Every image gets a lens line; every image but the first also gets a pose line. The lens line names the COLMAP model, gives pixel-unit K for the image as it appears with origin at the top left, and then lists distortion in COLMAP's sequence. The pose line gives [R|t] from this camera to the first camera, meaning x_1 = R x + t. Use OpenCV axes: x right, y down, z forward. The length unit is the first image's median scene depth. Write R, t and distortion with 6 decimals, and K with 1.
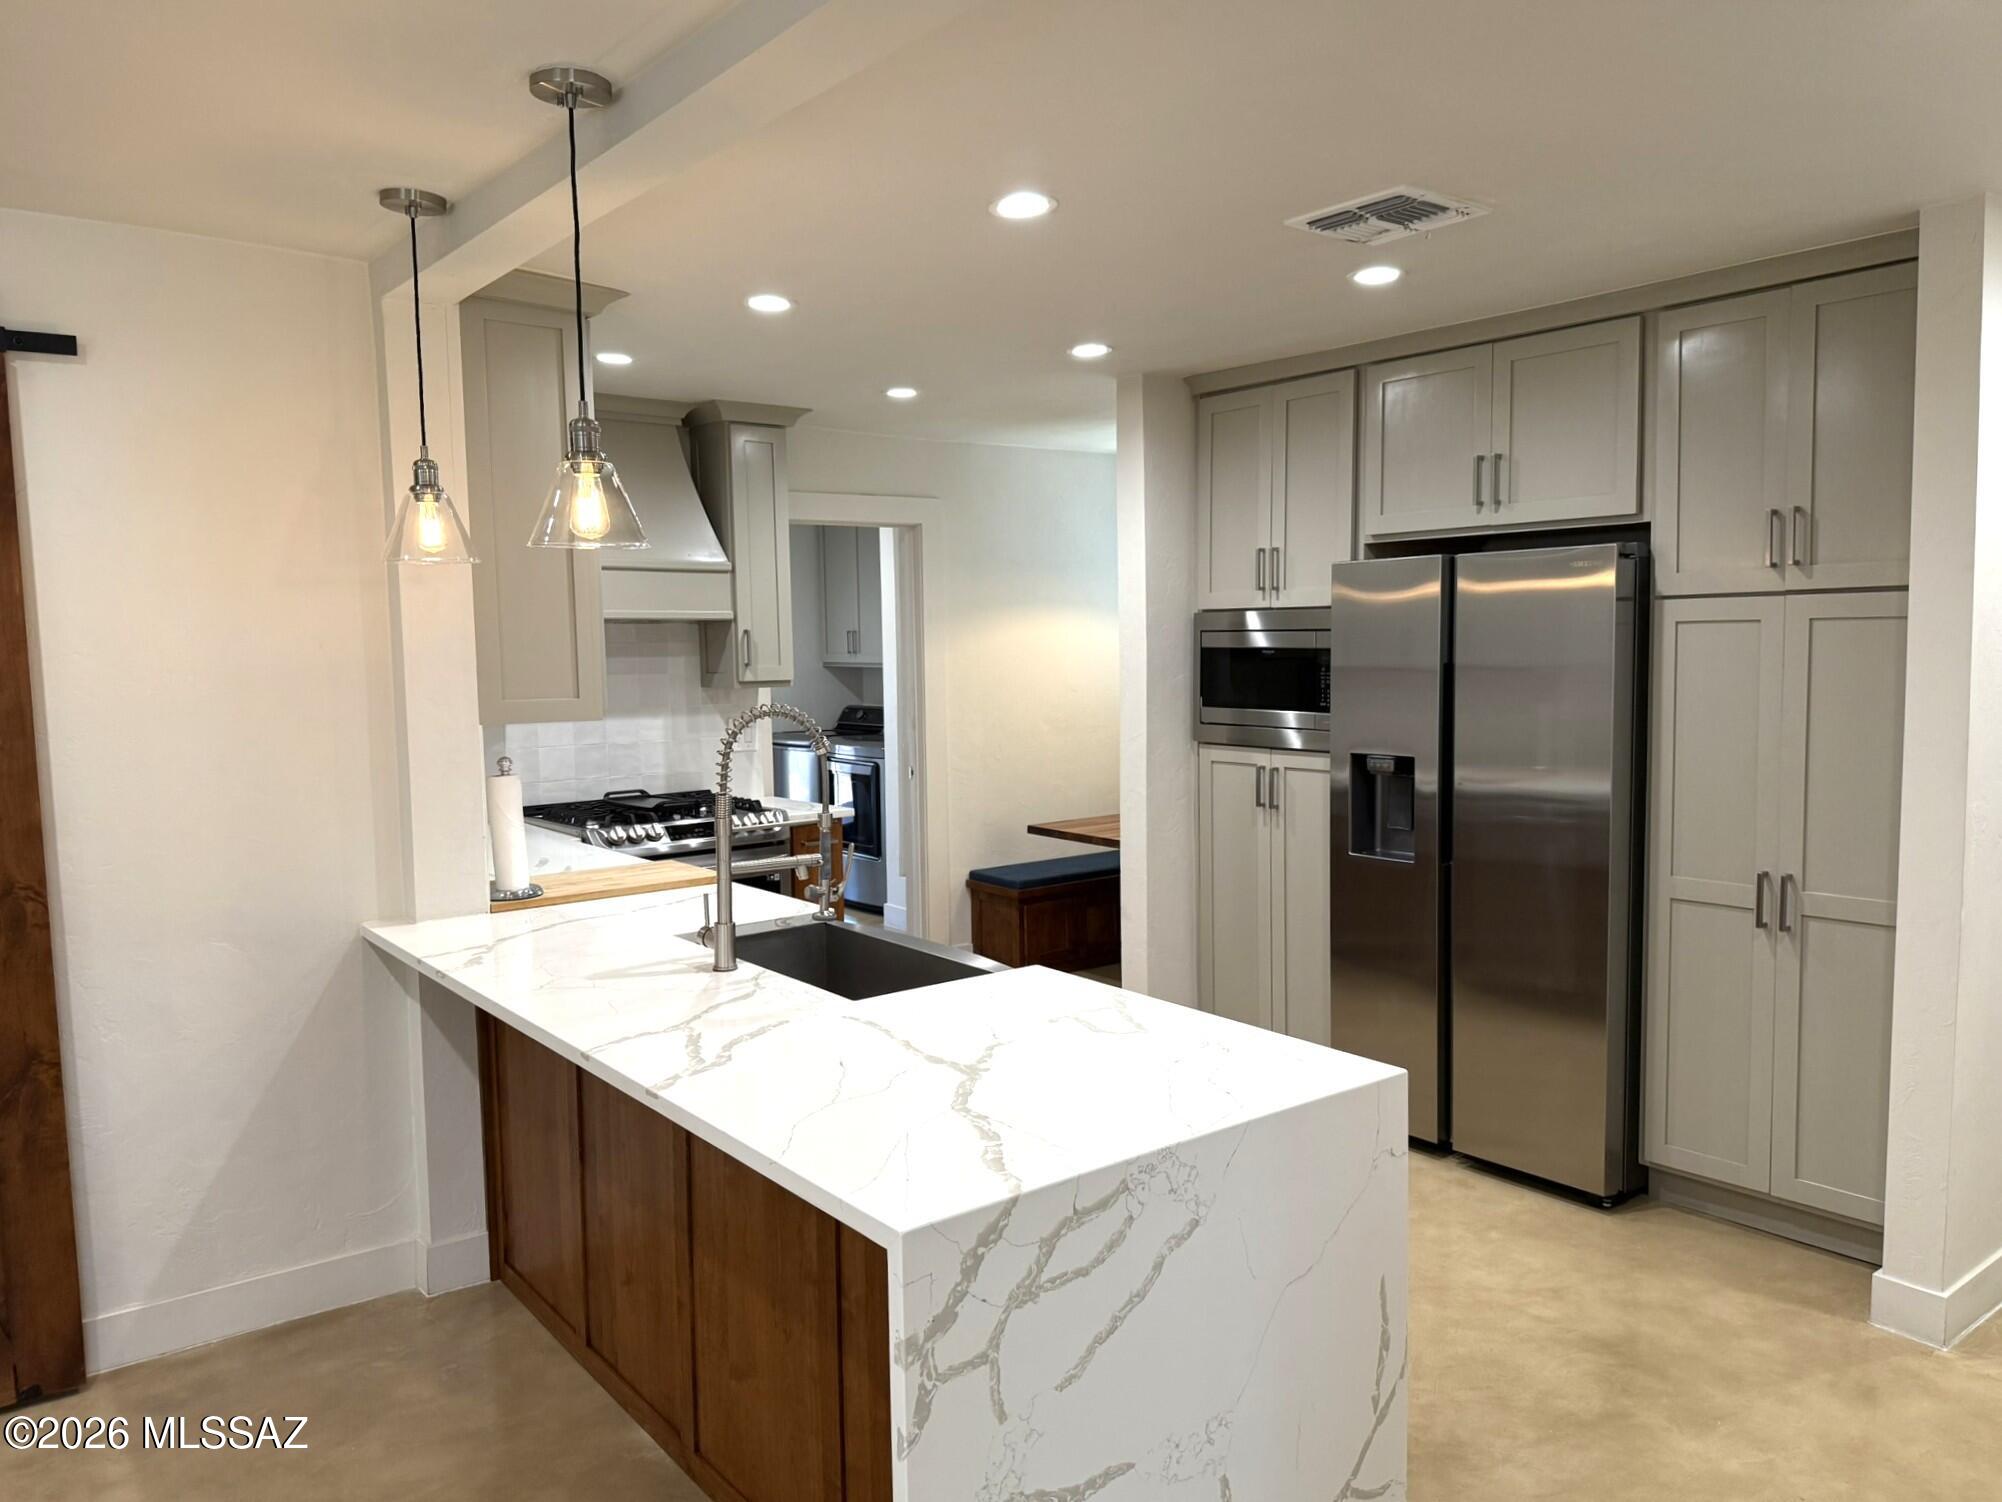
lens RADIAL K [[1424.7, 0, 1001.0], [0, 1424.7, 751.0], [0, 0, 1]] dist [0.013753, -0.001601]
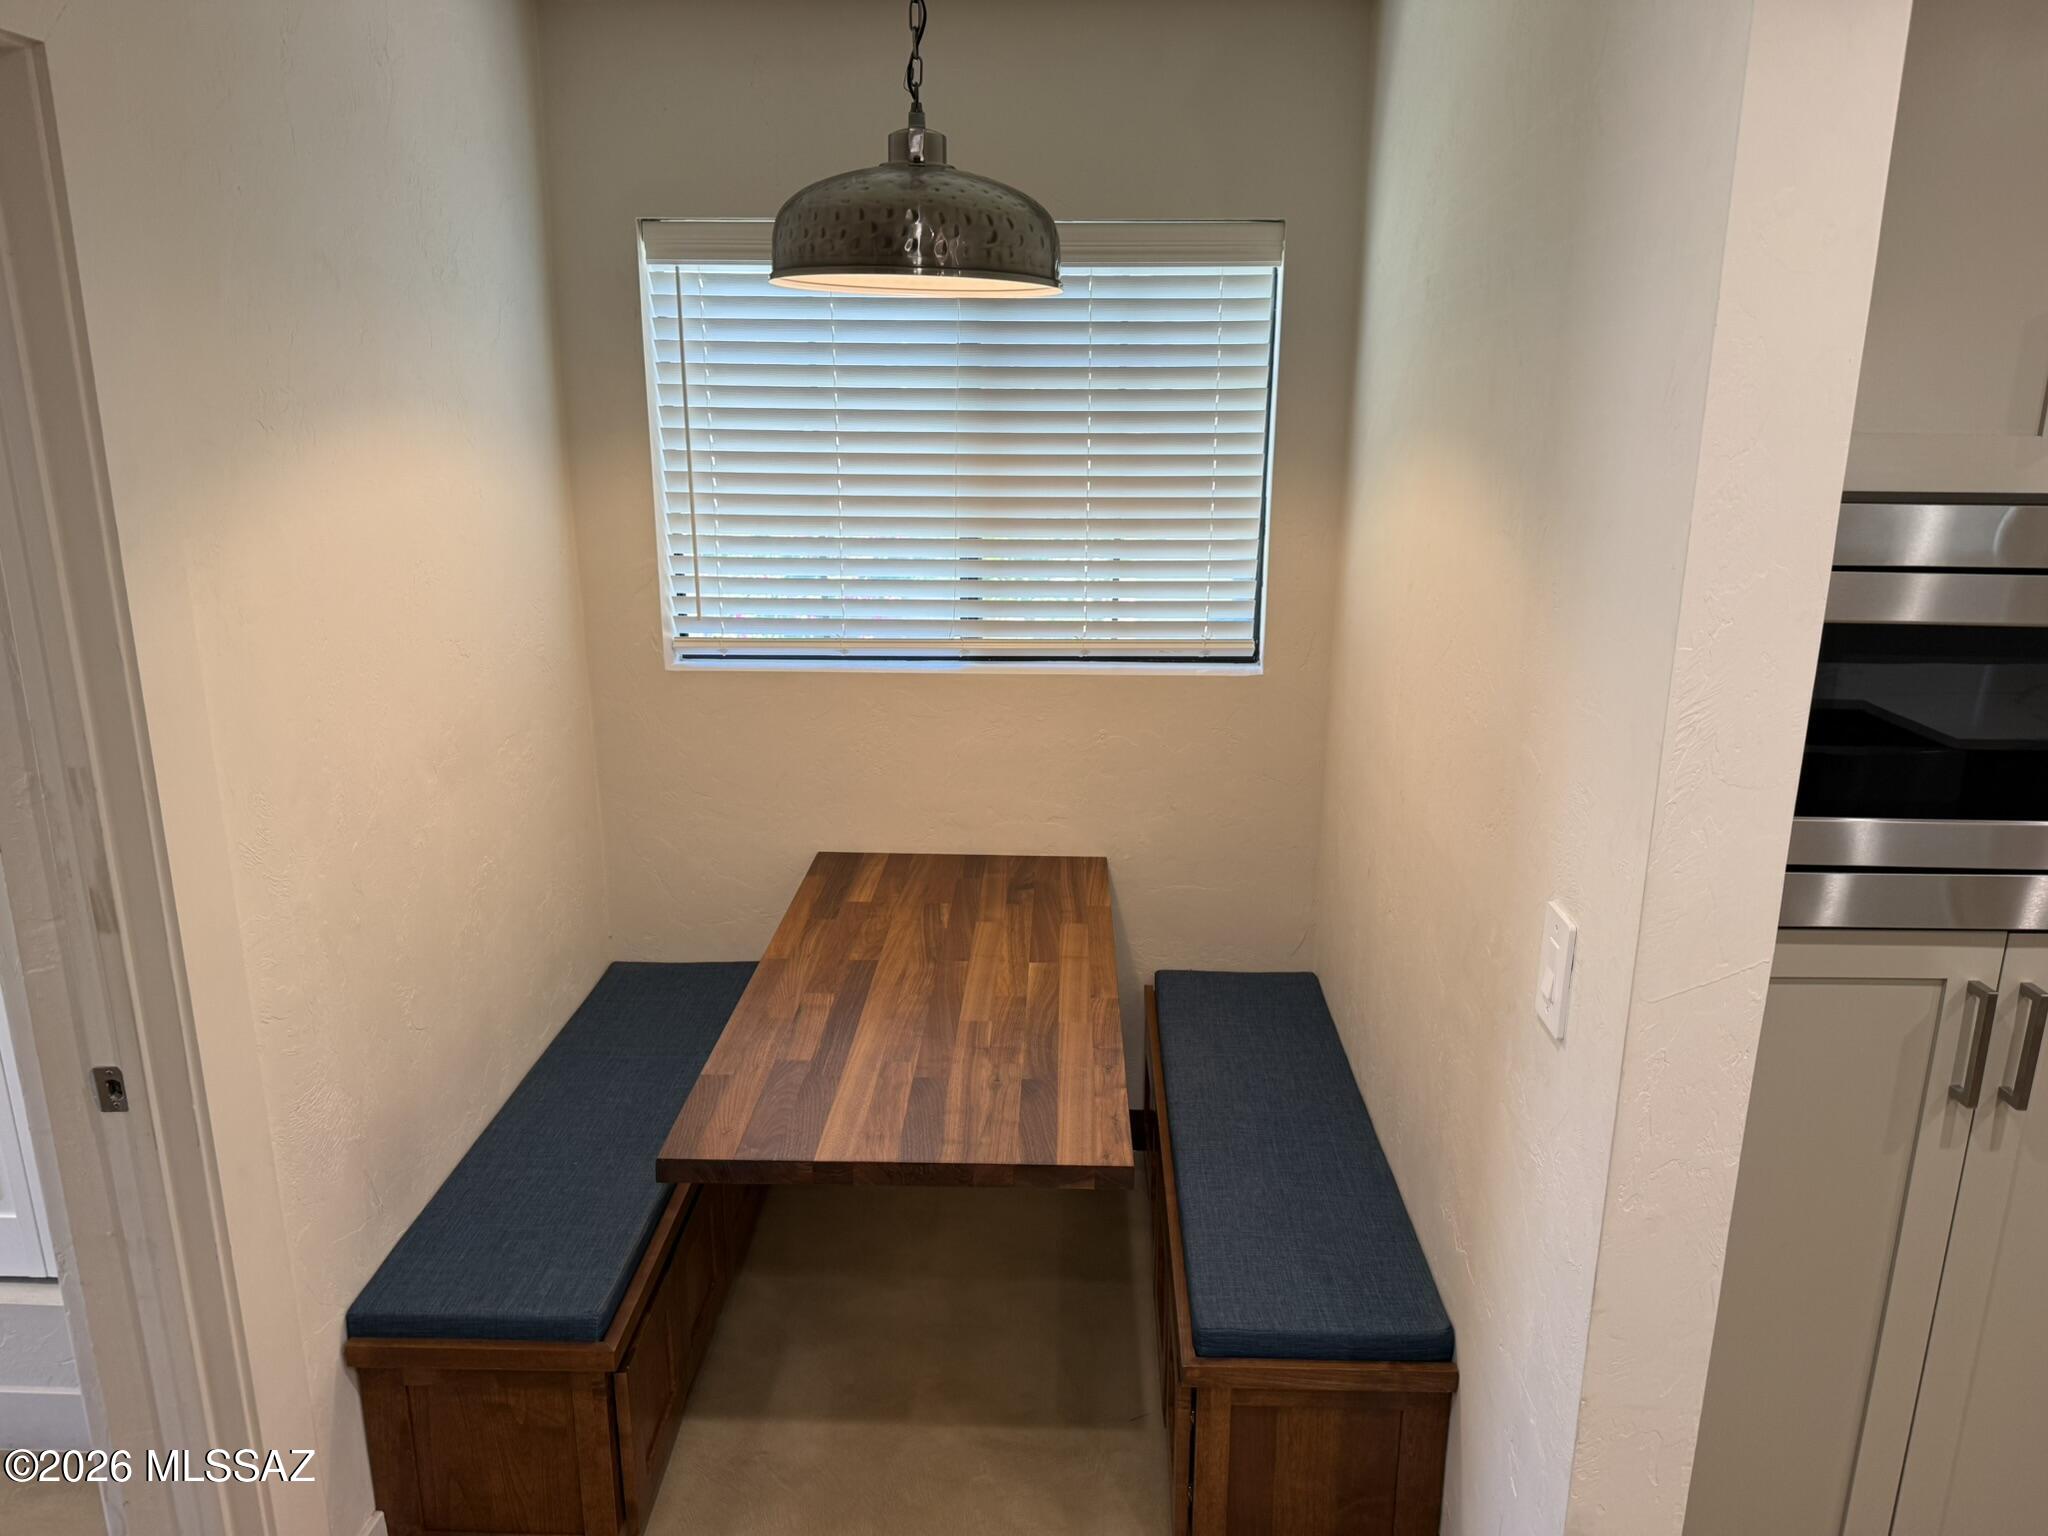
lens RADIAL K [[1457.5, 0, 1024.0], [0, 1457.5, 768.0], [0, 0, 1]] dist [0.013753, -0.001601]
pose [[0.625577, -0.189397, 0.756824, -0.189333], [0.050008, 0.977824, 0.203368, -0.111351], [-0.778558, -0.089375, 0.621176, 0.916707]]
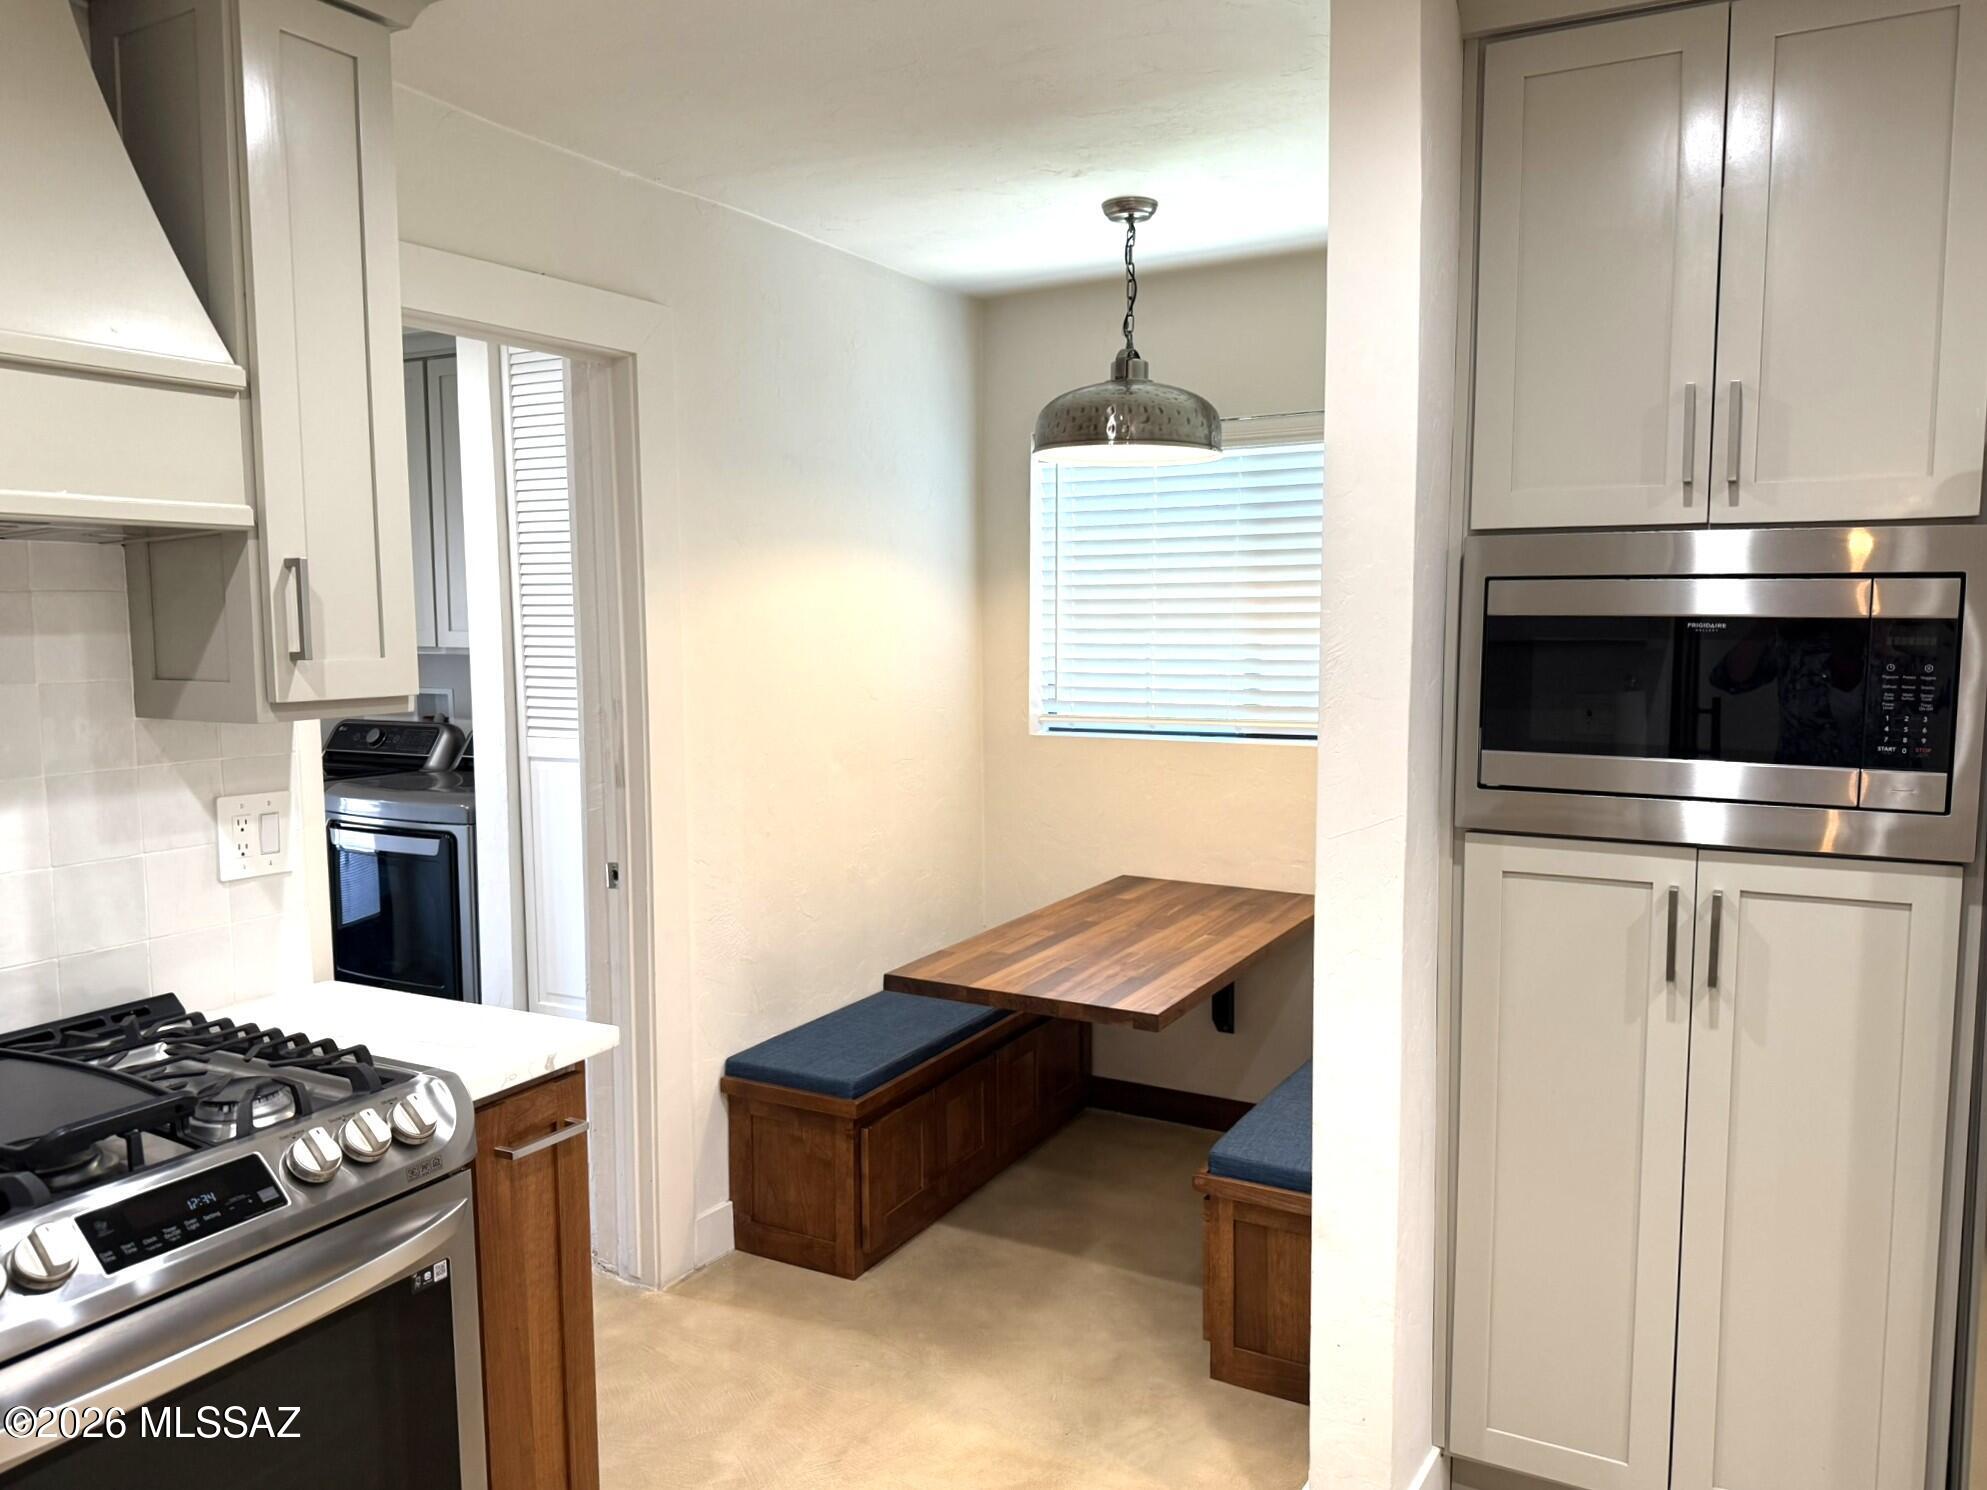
lens RADIAL K [[1435.7, 0, 993.5], [0, 1435.7, 745.0], [0, 0, 1]] dist [-0.001362, -0.002725]
pose [[0.916970, -0.026779, 0.398057, -0.174808], [0.023116, 0.999635, 0.014001, -0.042228], [-0.398287, -0.003637, 0.917254, 0.644889]]
